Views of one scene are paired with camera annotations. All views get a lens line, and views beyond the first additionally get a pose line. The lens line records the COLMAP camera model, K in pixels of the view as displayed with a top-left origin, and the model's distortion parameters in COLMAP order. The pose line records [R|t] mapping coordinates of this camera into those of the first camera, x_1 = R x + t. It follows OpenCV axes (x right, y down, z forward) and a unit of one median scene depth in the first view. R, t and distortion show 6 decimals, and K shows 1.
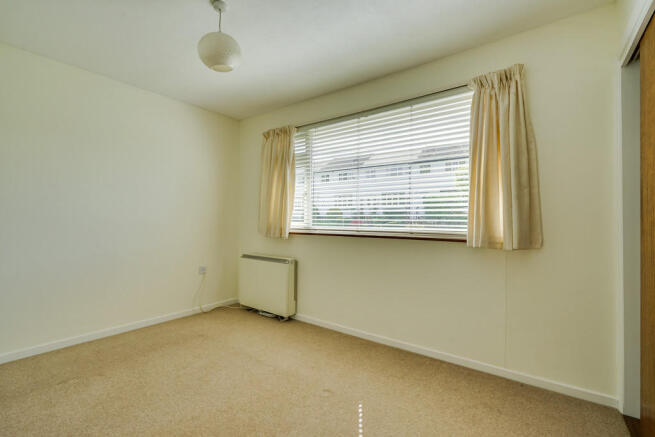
lens RADIAL K [[295.6, 0, 327.5], [0, 295.6, 218.5], [0, 0, 1]] dist [-0.001195, 0.000465]
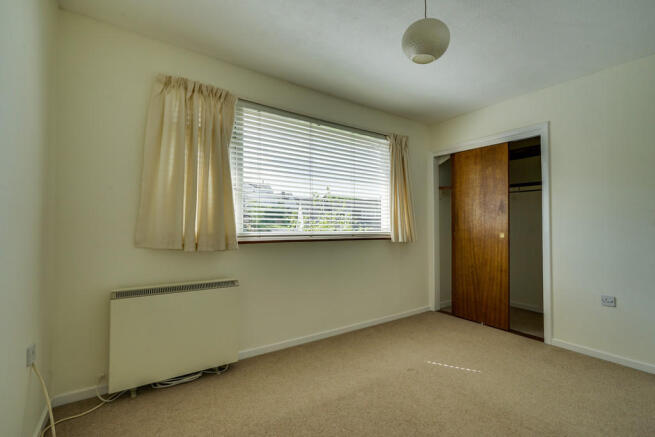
lens RADIAL K [[295.6, 0, 327.5], [0, 295.6, 218.5], [0, 0, 1]] dist [-0.001195, 0.000465]
pose [[0.314947, 0.014572, 0.948997, -0.752151], [-0.010113, 0.999877, -0.011997, -0.003173], [-0.949055, -0.005819, 0.315056, 0.573717]]
